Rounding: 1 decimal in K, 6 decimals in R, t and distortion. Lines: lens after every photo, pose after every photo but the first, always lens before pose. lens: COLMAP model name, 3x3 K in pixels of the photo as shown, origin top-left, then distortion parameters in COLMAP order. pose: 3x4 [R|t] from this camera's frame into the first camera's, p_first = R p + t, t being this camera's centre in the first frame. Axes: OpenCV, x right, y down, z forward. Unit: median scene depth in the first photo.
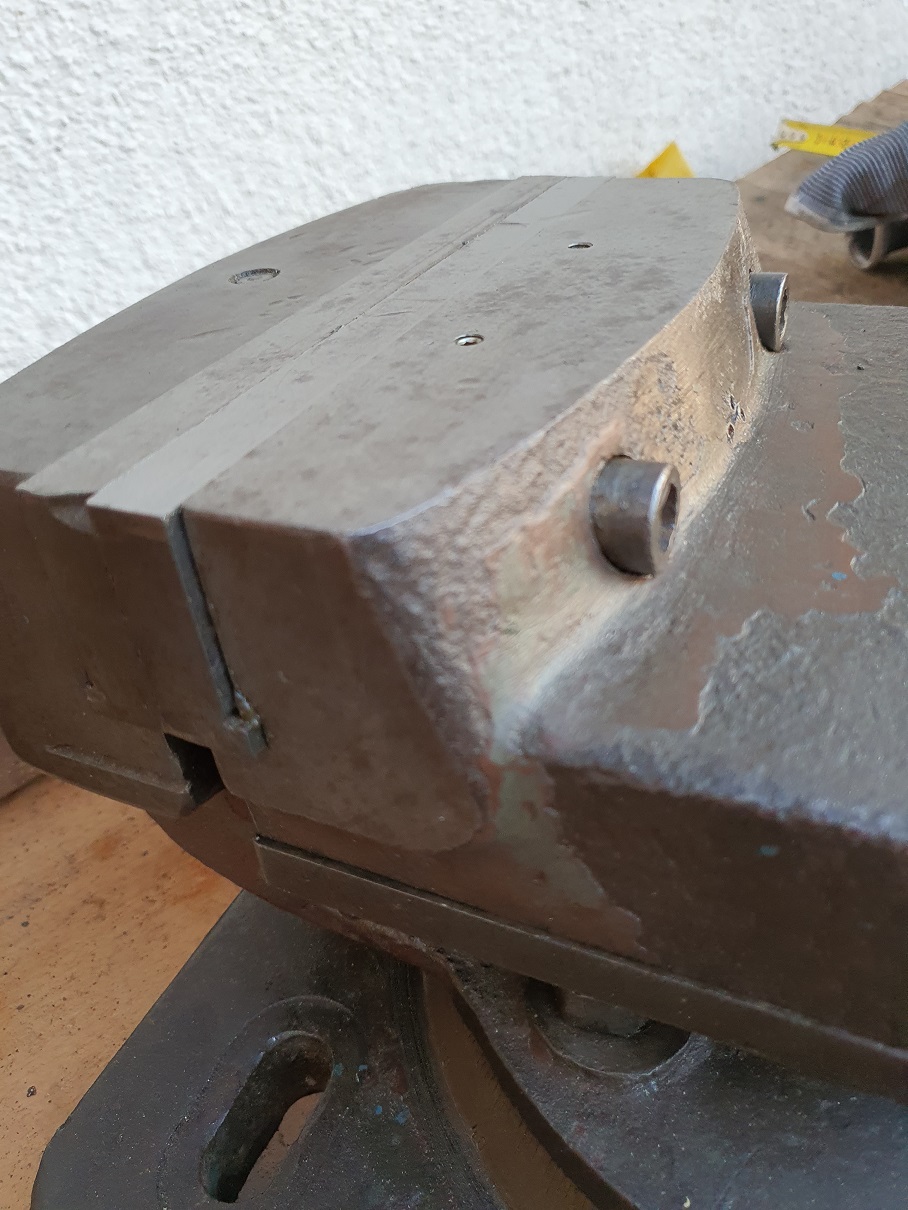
lens RADIAL K [[920.4, 0, 454.0], [0, 920.4, 605.0], [0, 0, 1]] dist [0.008630, 0.006226]
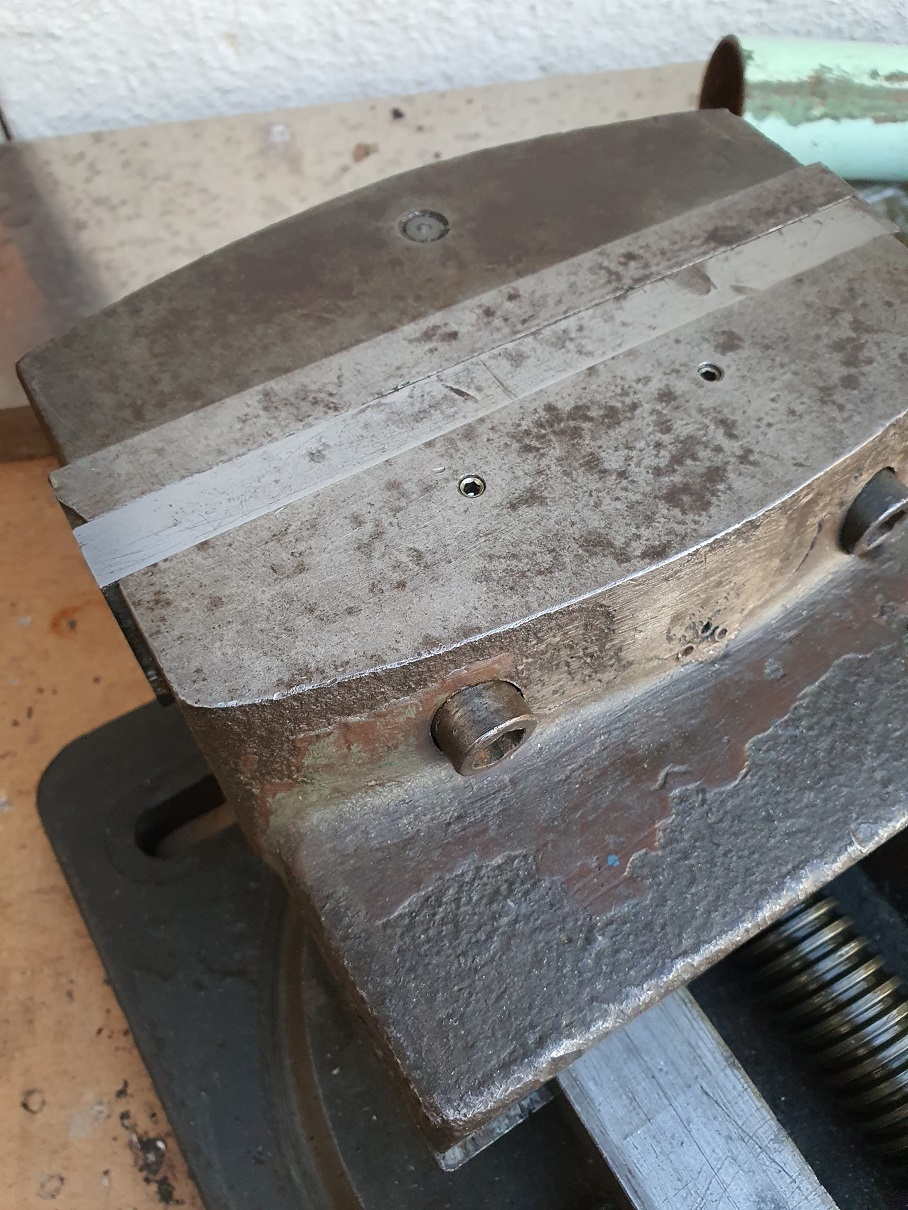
lens RADIAL K [[920.4, 0, 454.0], [0, 920.4, 605.0], [0, 0, 1]] dist [0.008630, 0.006226]
pose [[0.834725, 0.527635, -0.157594, 0.248988], [-0.413977, 0.789996, 0.452250, -0.675681], [0.363121, -0.312264, 0.877858, 0.016948]]
